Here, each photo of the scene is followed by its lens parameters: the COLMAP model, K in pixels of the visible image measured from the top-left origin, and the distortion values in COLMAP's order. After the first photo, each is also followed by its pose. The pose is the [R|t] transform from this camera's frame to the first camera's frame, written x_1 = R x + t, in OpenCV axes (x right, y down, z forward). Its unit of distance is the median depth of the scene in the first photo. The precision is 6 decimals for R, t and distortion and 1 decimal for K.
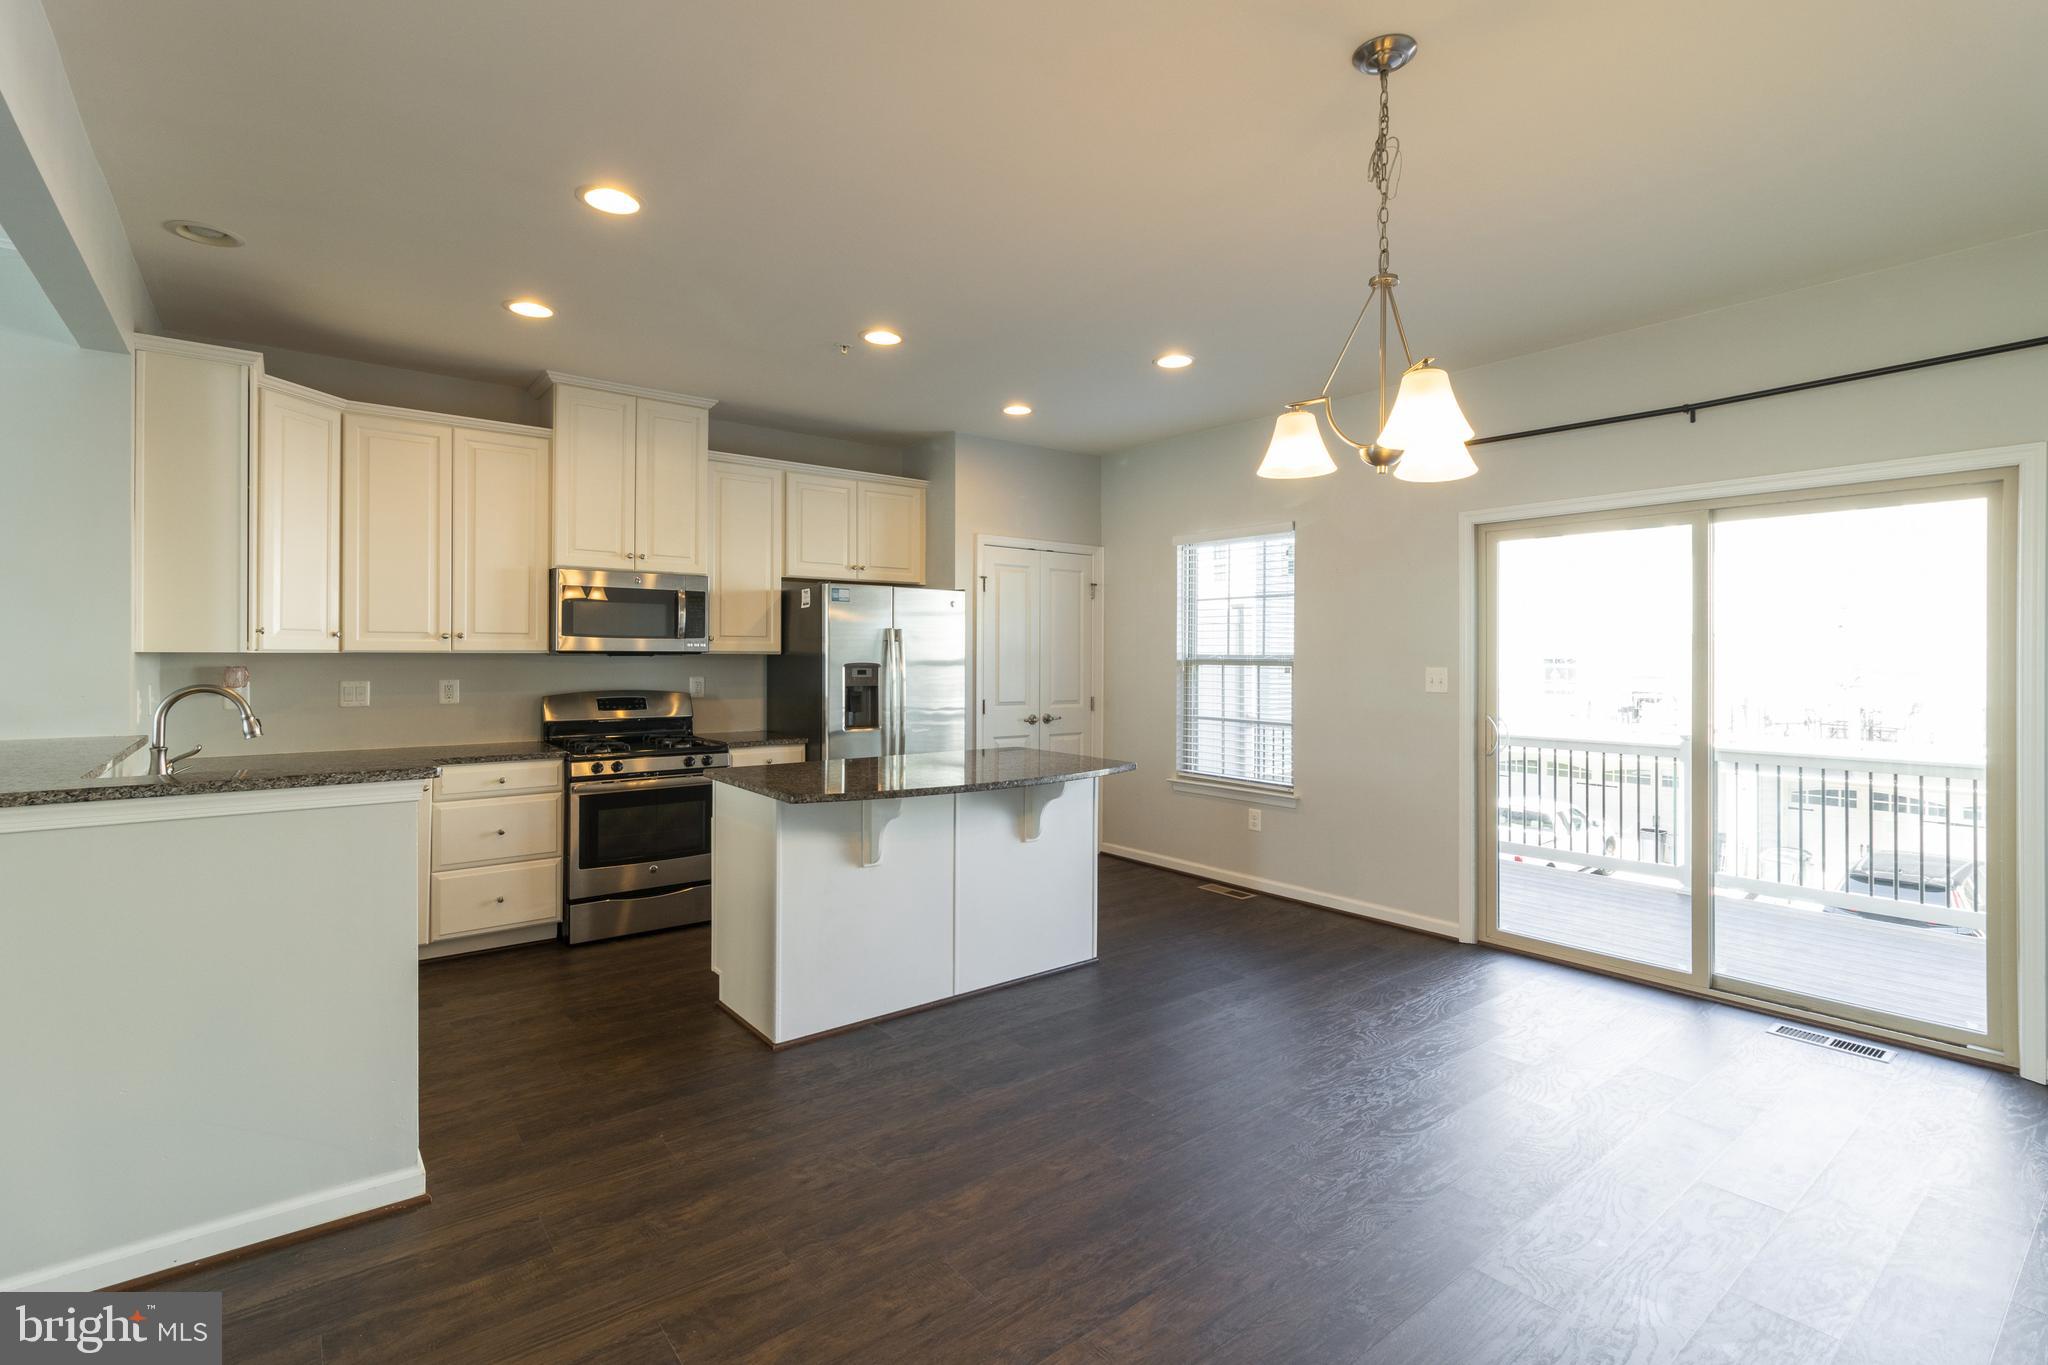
lens RADIAL K [[945.5, 0, 1028.8], [0, 945.5, 653.2], [0, 0, 1]] dist [0.003386, -0.000289]
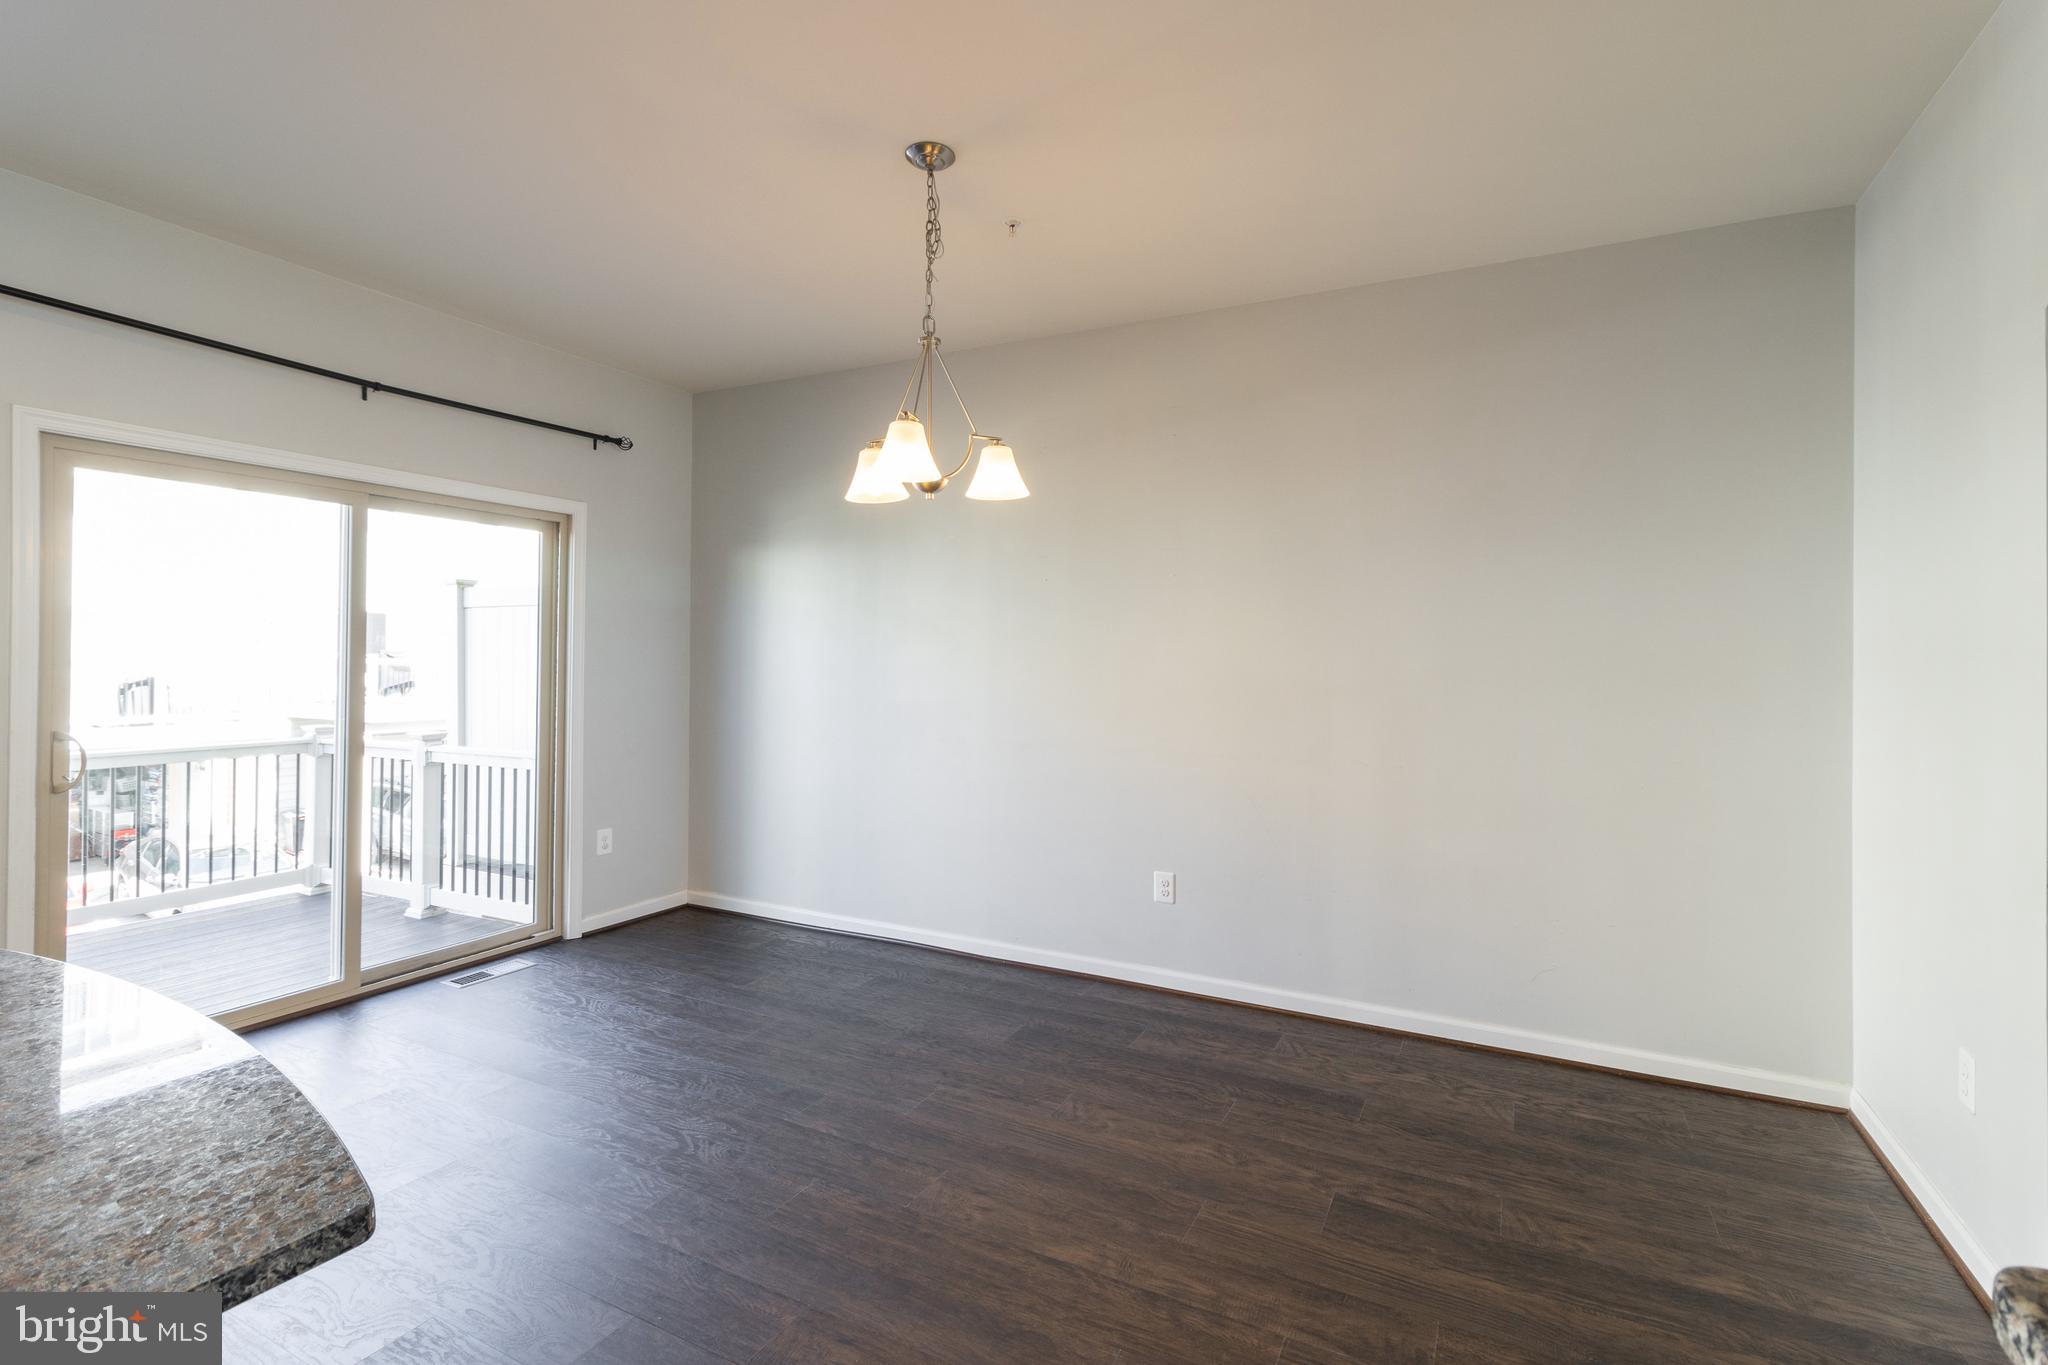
lens RADIAL K [[938.8, 0, 1031.4], [0, 938.8, 656.0], [0, 0, 1]] dist [0.000186, -0.000030]
pose [[-0.406492, -0.004170, 0.913645, -0.360052], [-0.015076, 0.999884, -0.002144, 0.005482], [-0.913530, -0.014645, -0.406508, 0.627461]]
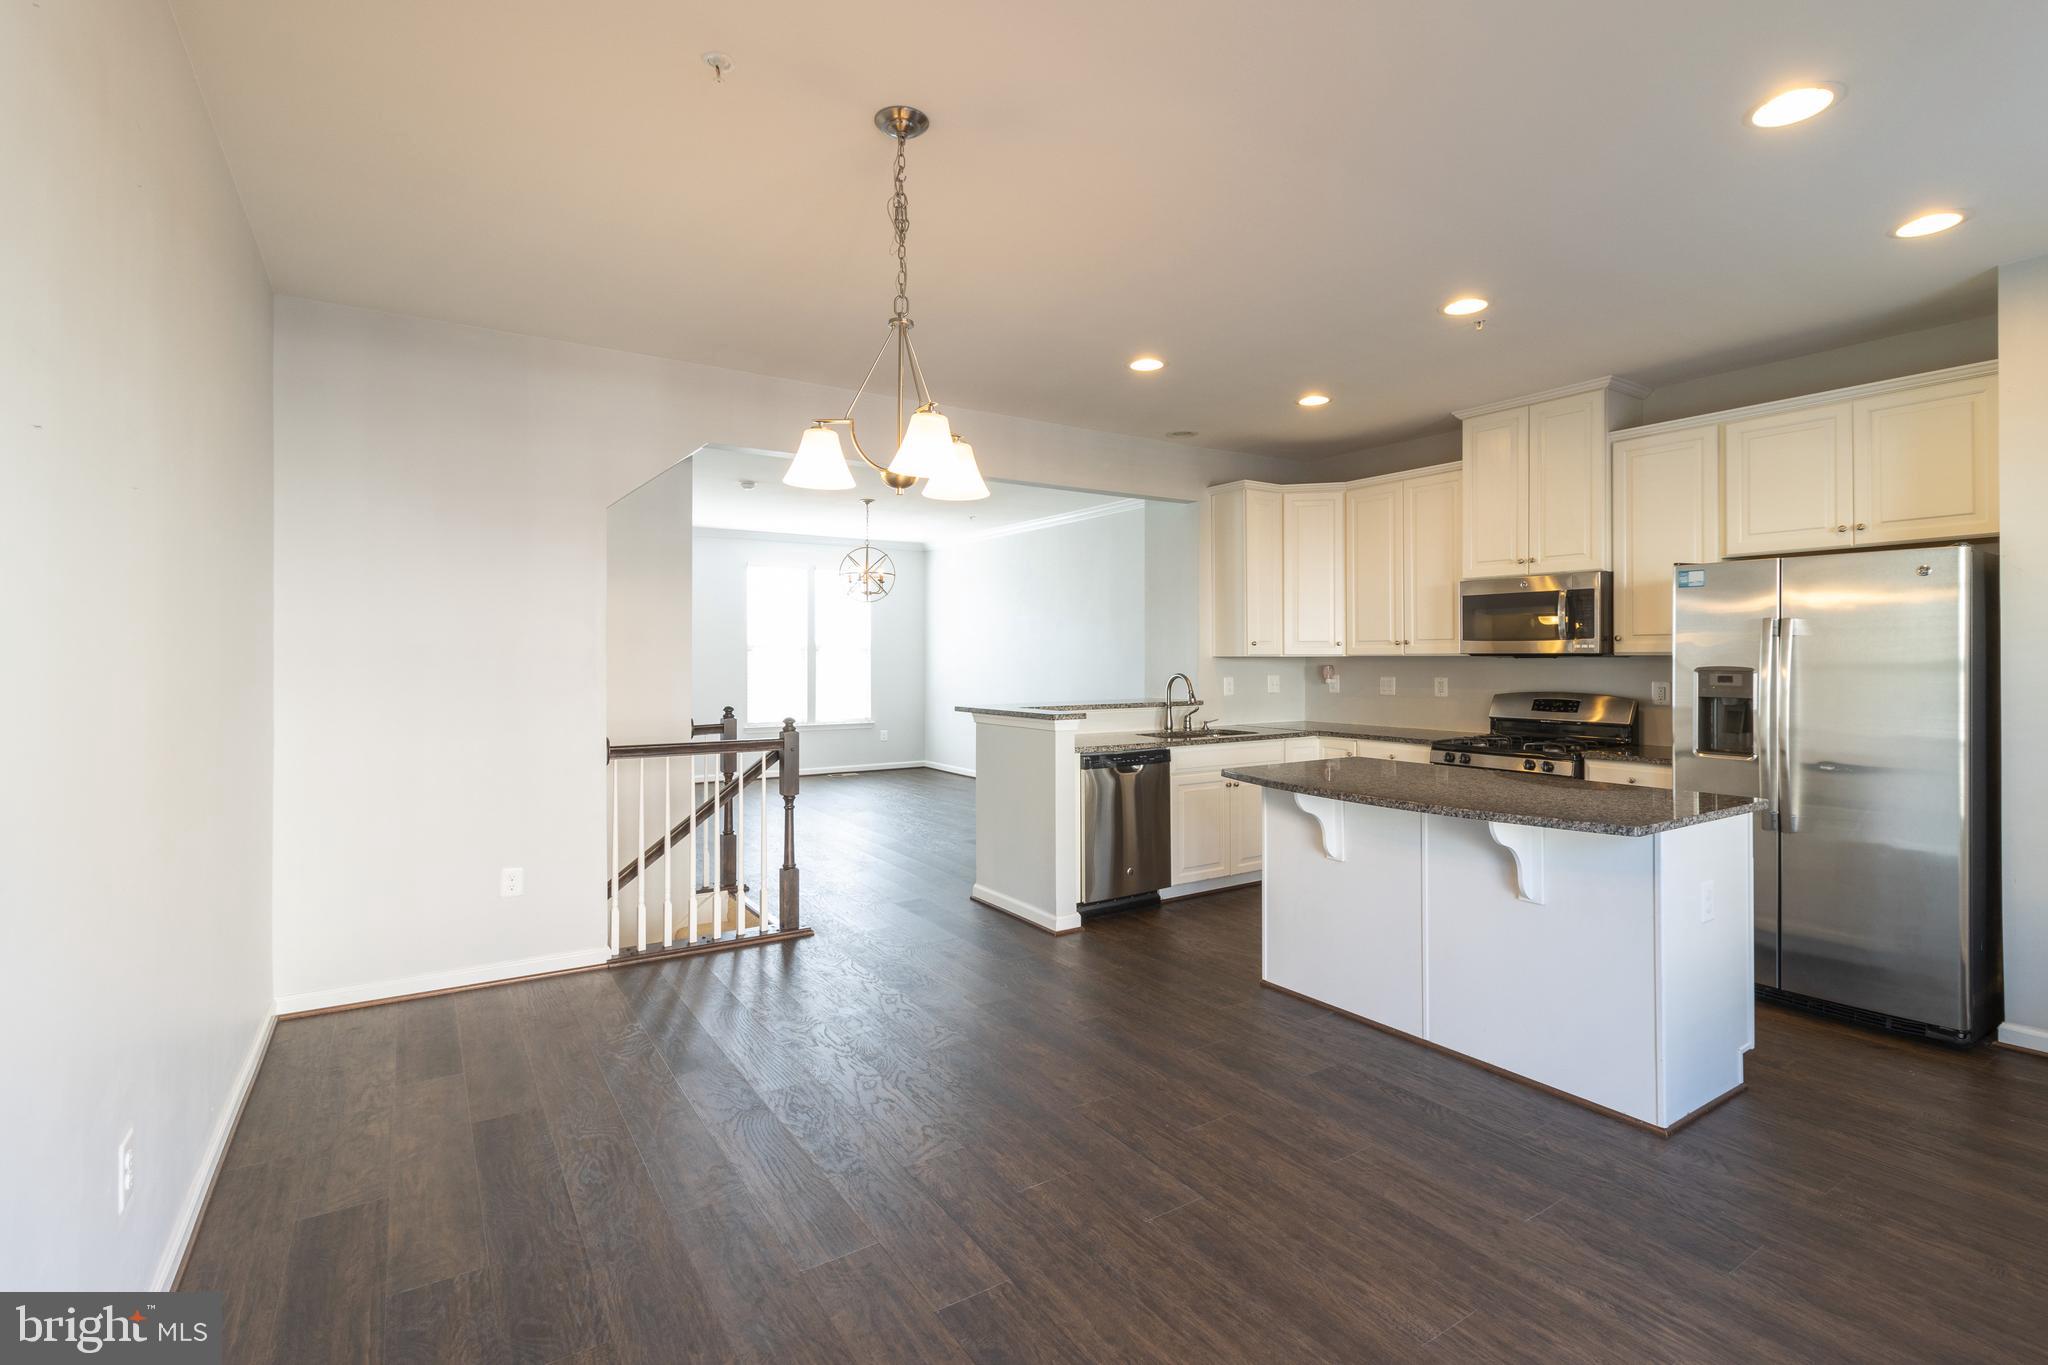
lens RADIAL K [[945.5, 0, 1028.8], [0, 945.5, 653.2], [0, 0, 1]] dist [0.003386, -0.000289]
pose [[-0.089825, -0.007101, -0.995932, 0.679517], [0.004185, 0.999963, -0.007507, 0.003103], [0.995949, -0.004842, -0.089792, 0.573242]]
